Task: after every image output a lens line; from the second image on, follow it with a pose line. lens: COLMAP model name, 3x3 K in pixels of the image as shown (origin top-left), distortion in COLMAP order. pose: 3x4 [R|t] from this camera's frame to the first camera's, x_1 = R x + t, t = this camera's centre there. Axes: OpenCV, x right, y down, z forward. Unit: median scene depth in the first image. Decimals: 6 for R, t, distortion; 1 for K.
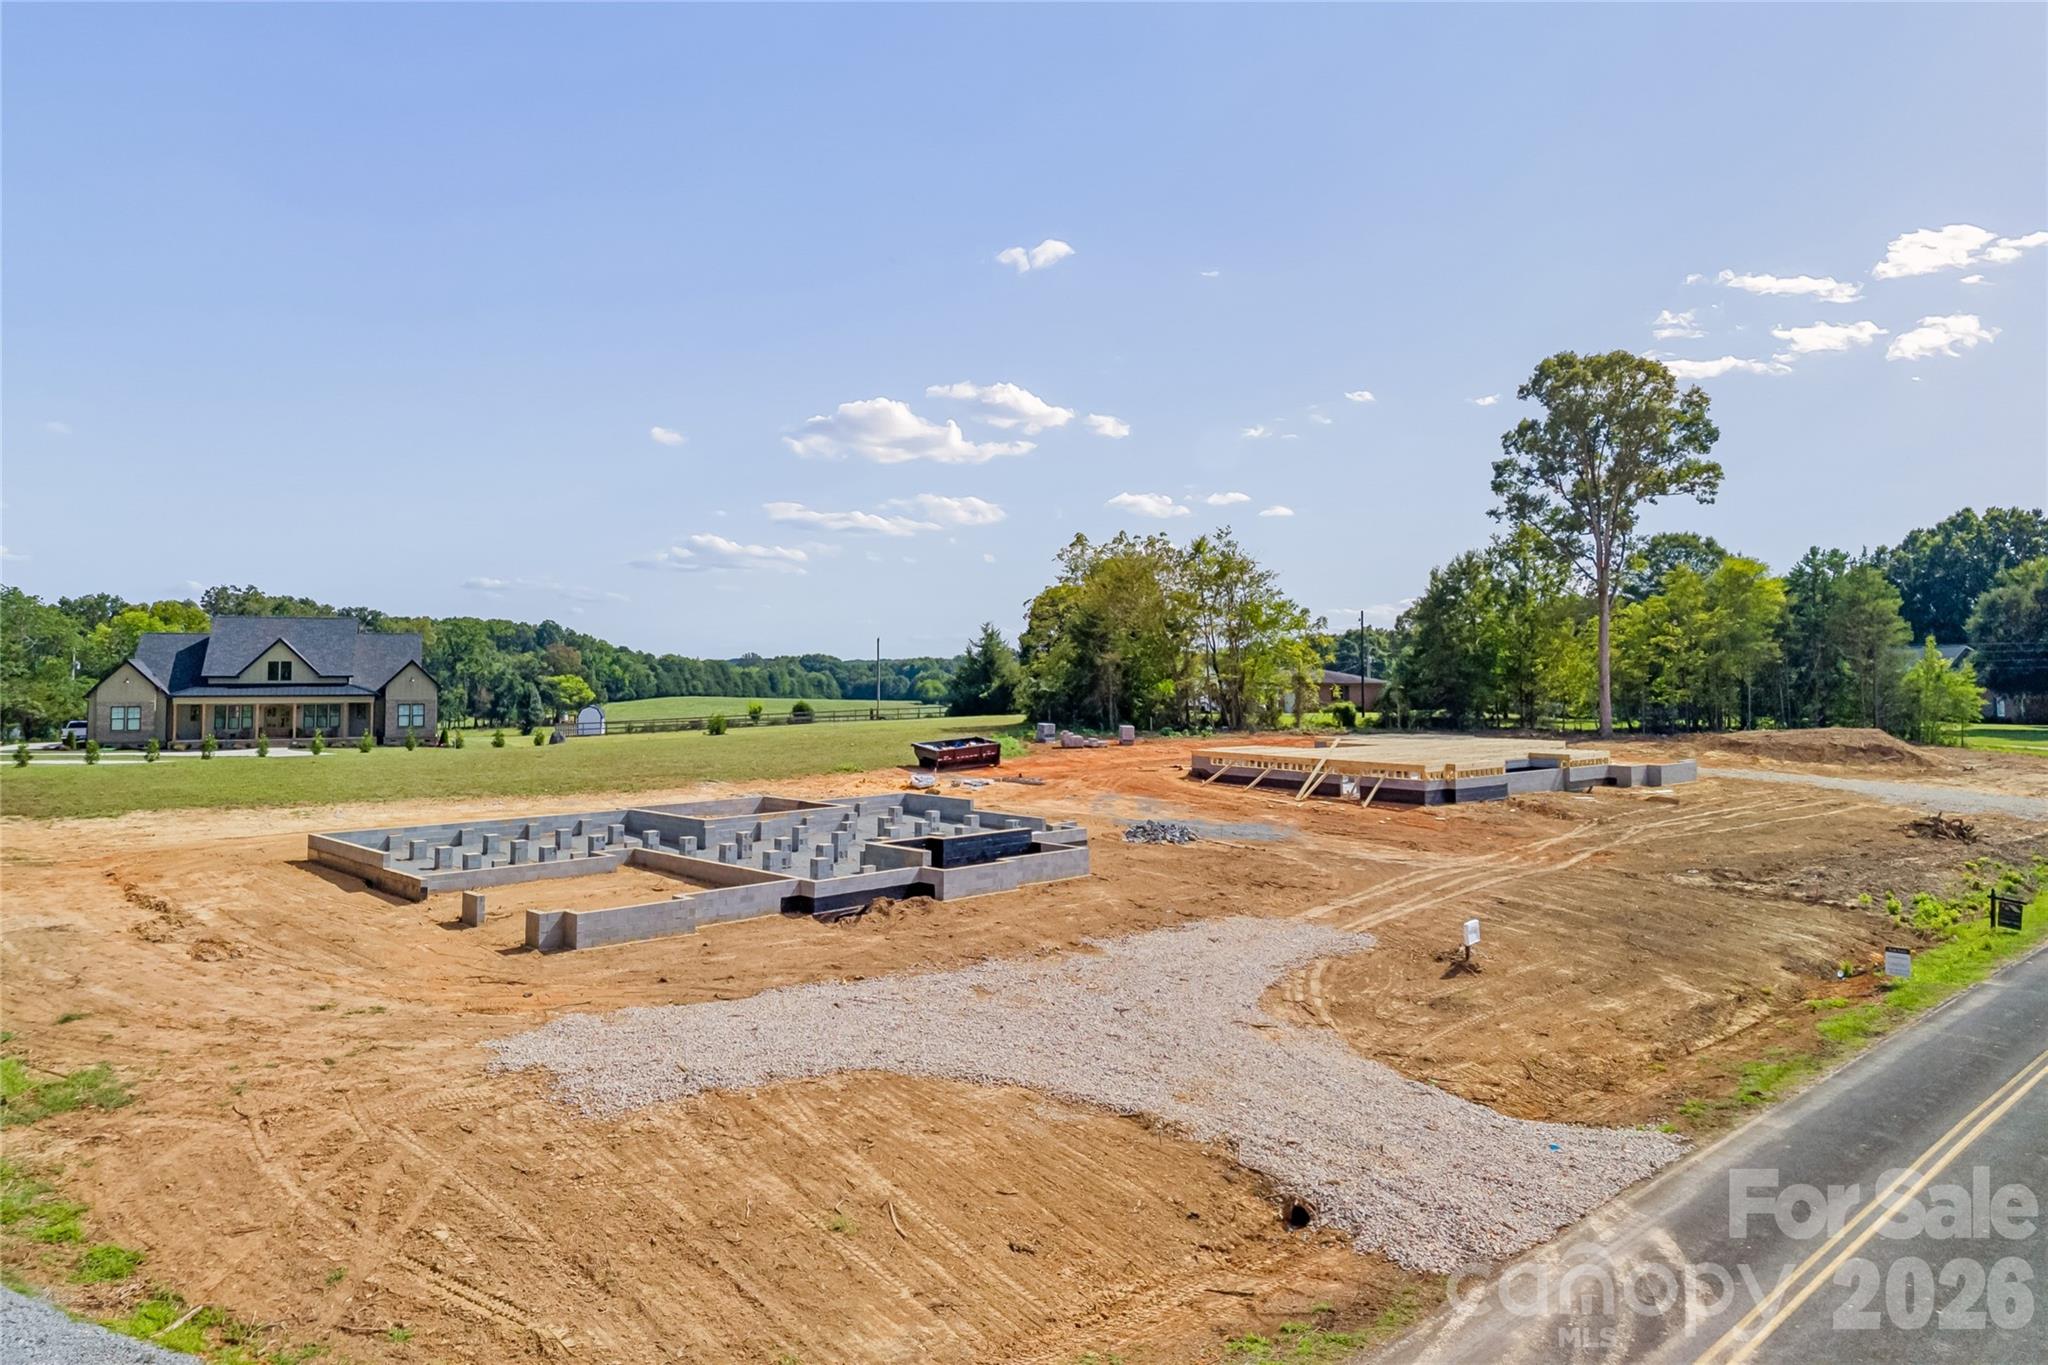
lens RADIAL K [[1377.9, 0, 1032.0], [0, 1377.9, 593.0], [0, 0, 1]] dist [0.006721, -0.003079]
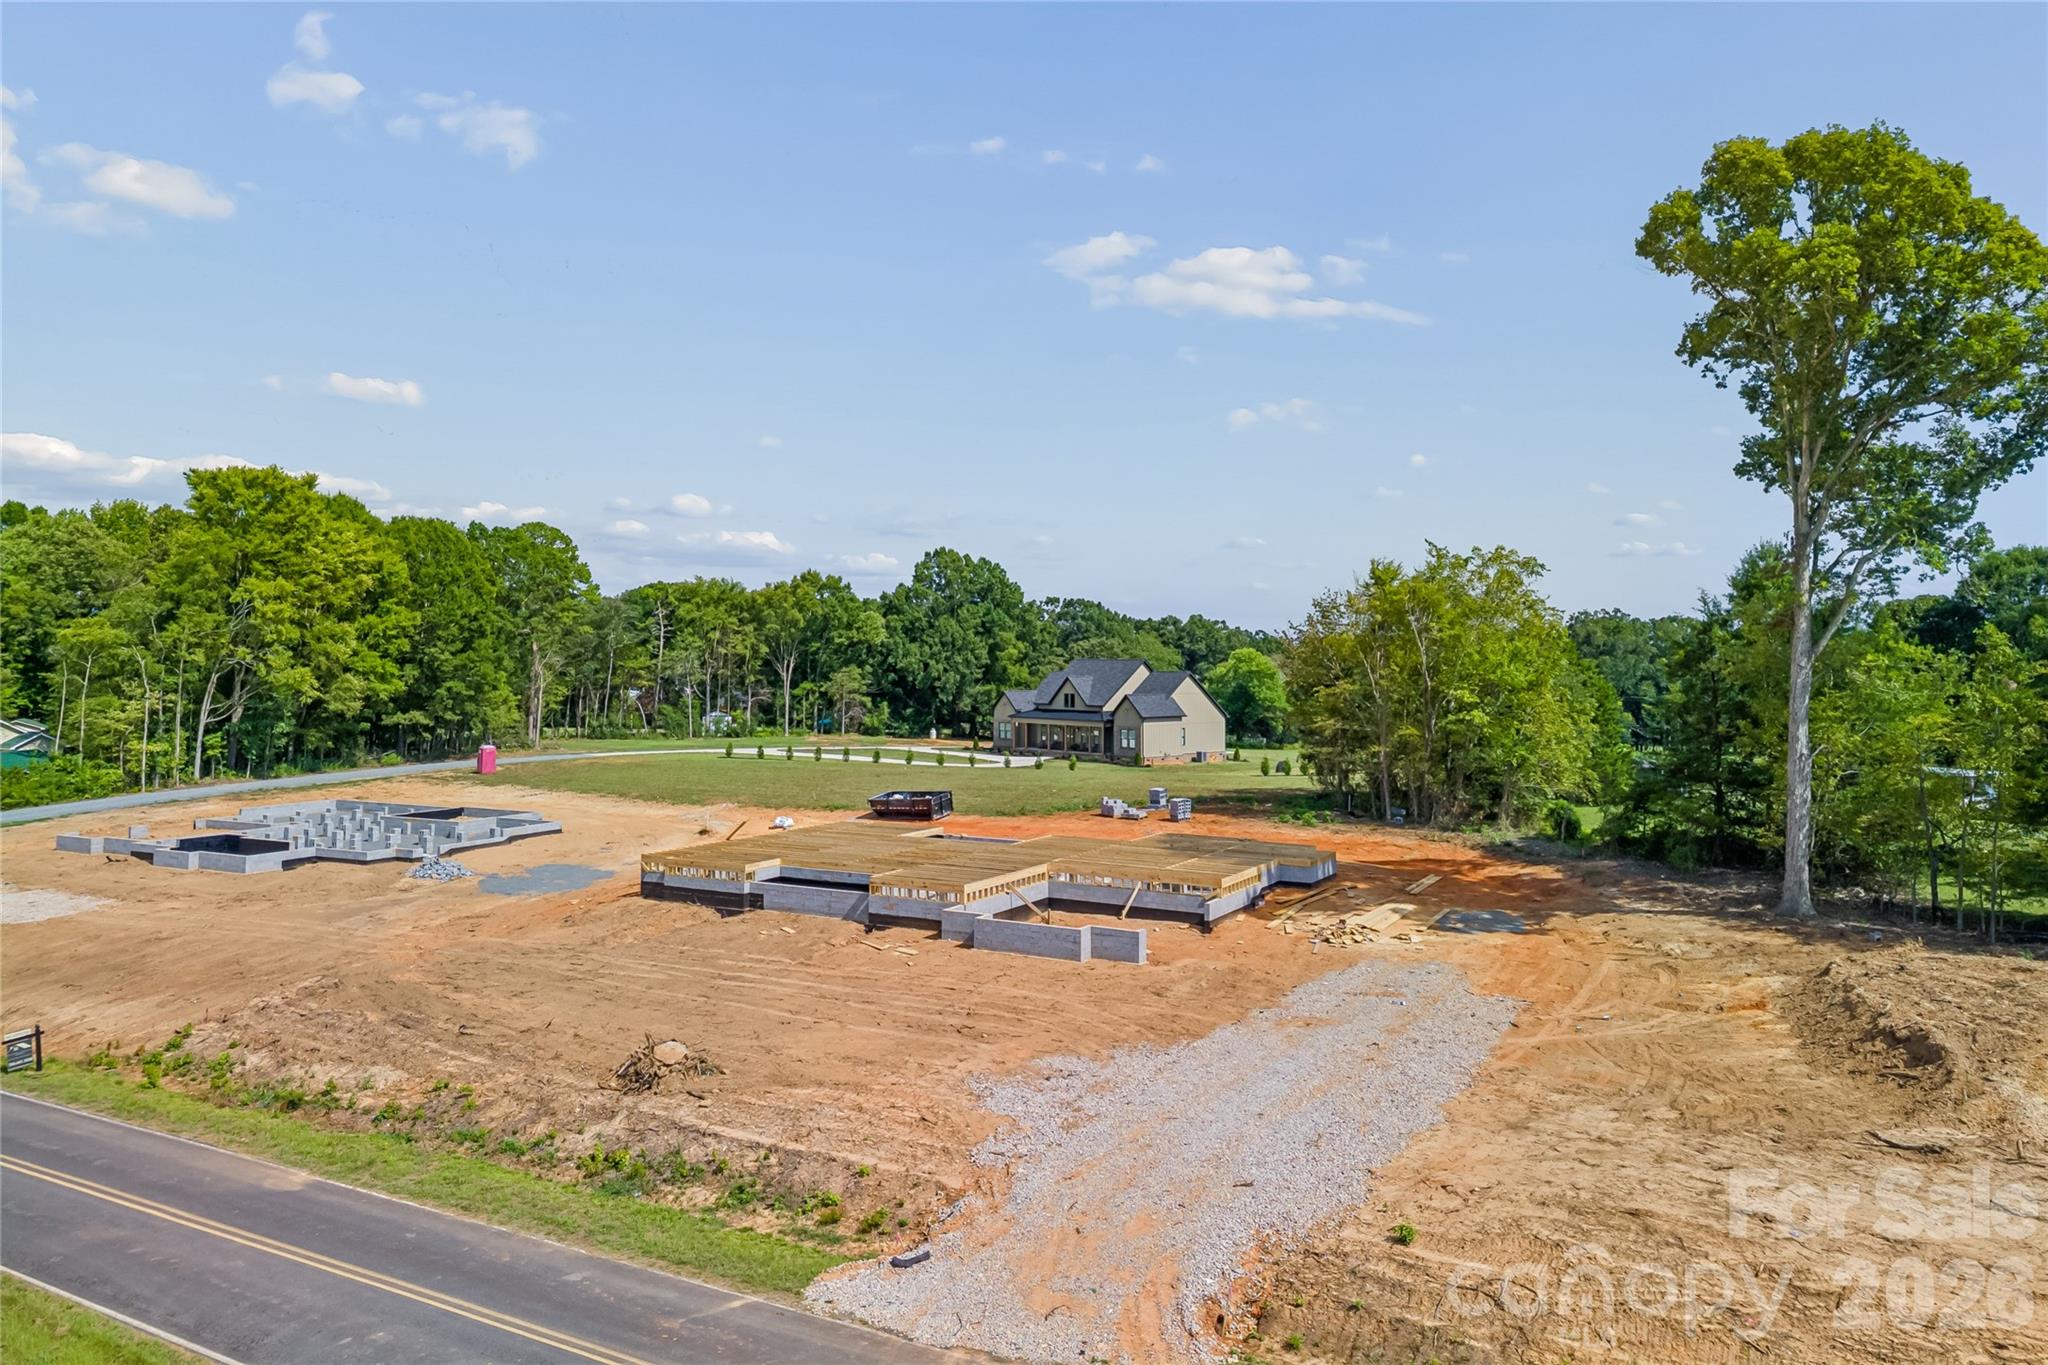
lens RADIAL K [[1373.2, 0, 1027.0], [0, 1373.2, 590.4], [0, 0, 1]] dist [0.053916, -0.067687]
pose [[0.331570, -0.047985, -0.942210, 0.747990], [0.045338, 0.998362, -0.034890, -0.006708], [0.942341, -0.031150, 0.333202, 0.546004]]
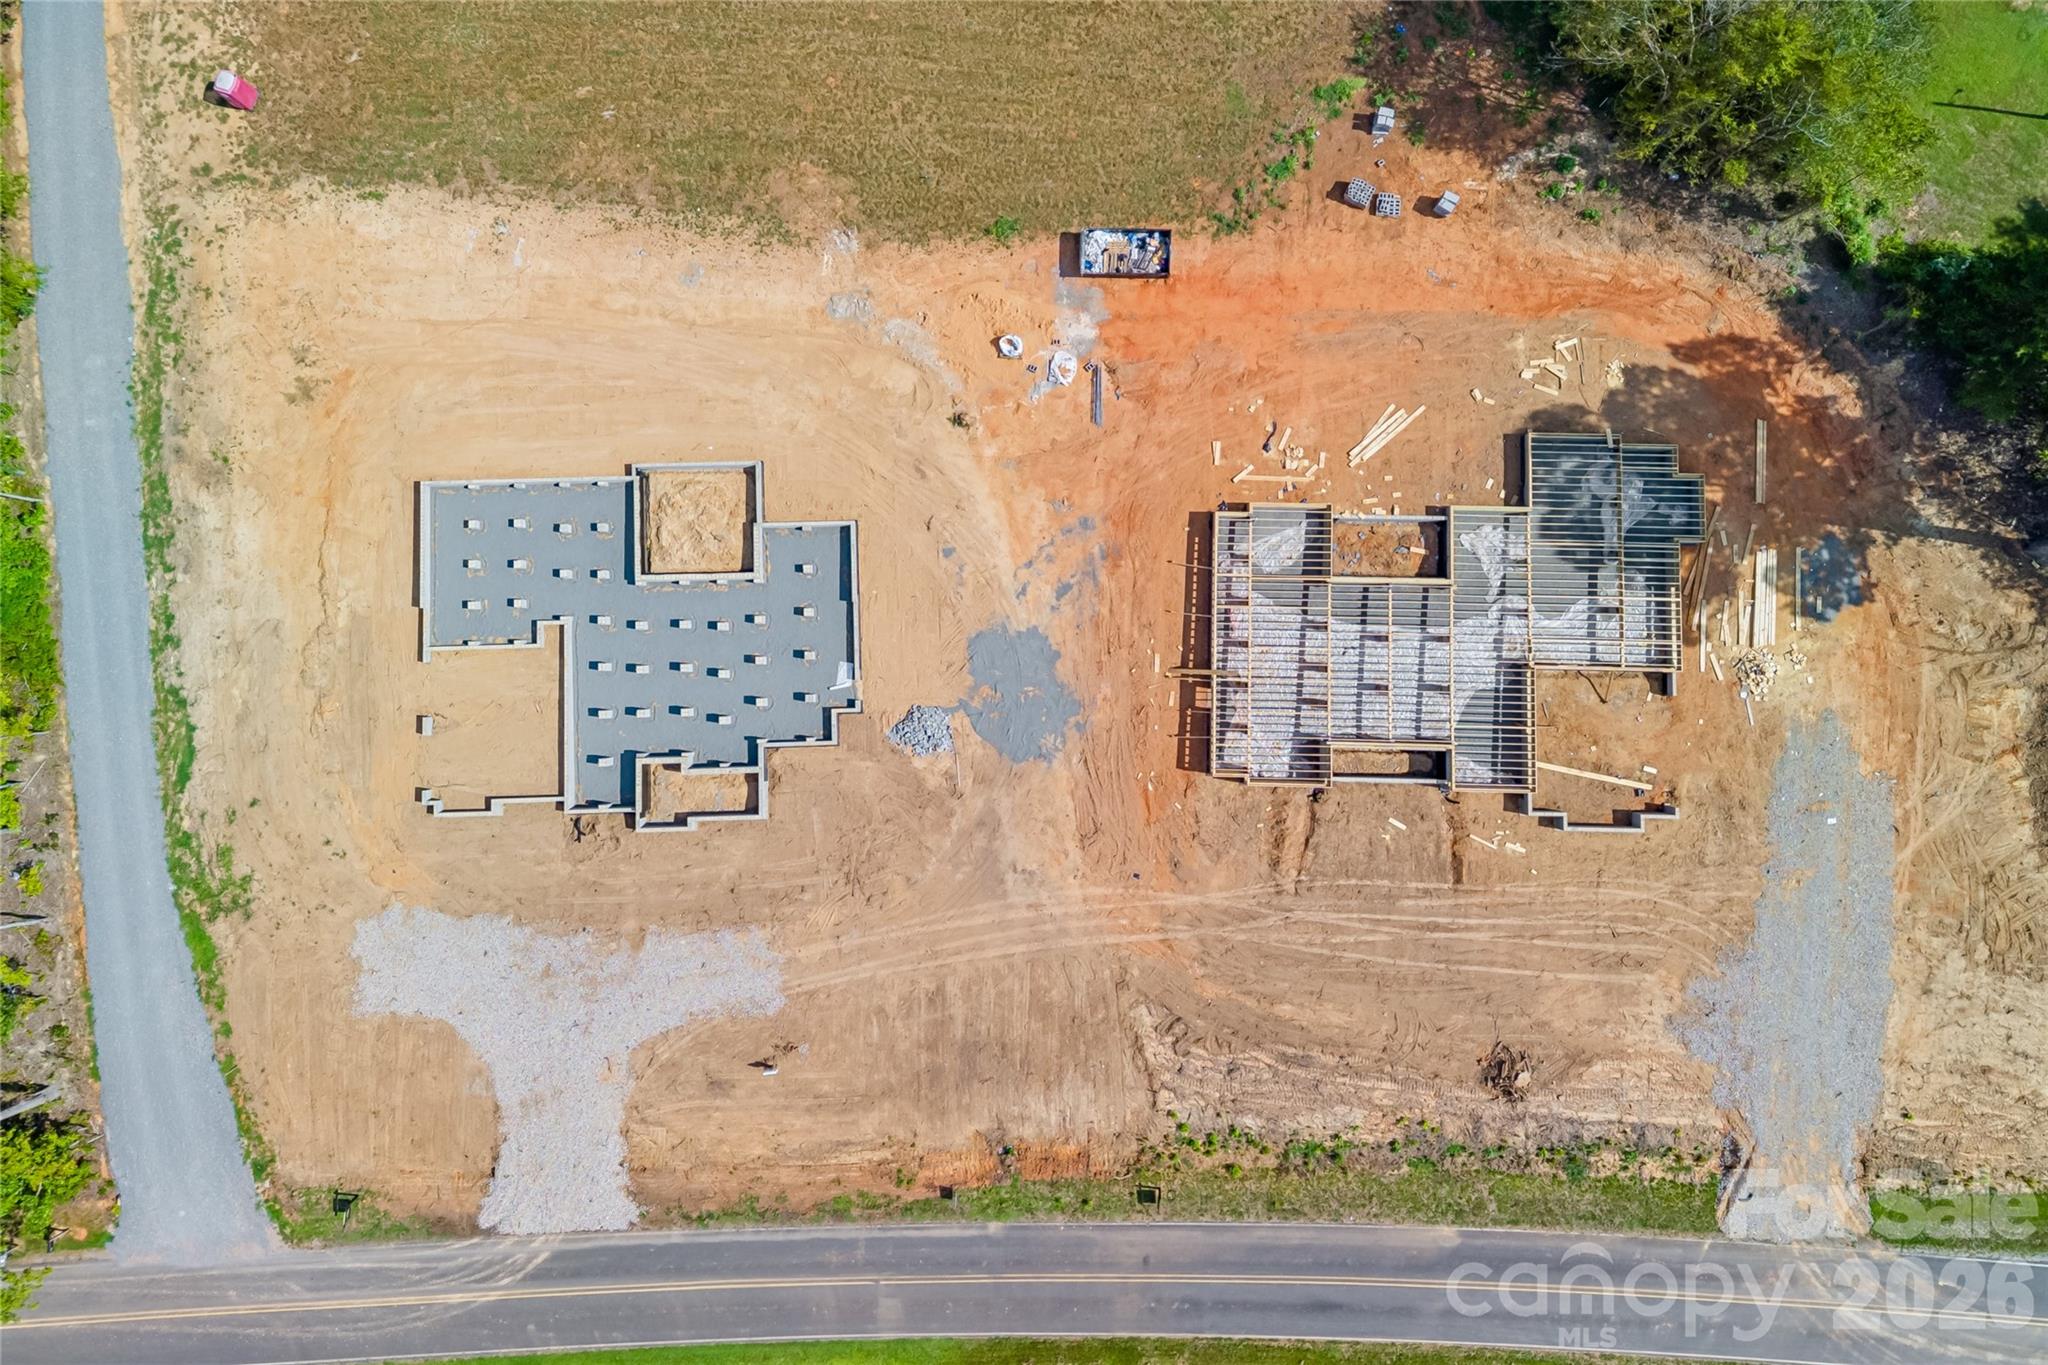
lens RADIAL K [[1377.1, 0, 1024.0], [0, 1377.1, 682.5], [0, 0, 1]] dist [0.031123, -0.029035]
pose [[0.736529, 0.674377, -0.052346, 0.103350], [0.031396, 0.043221, 0.998572, -0.600395], [0.675677, -0.737121, 0.010660, 0.544848]]
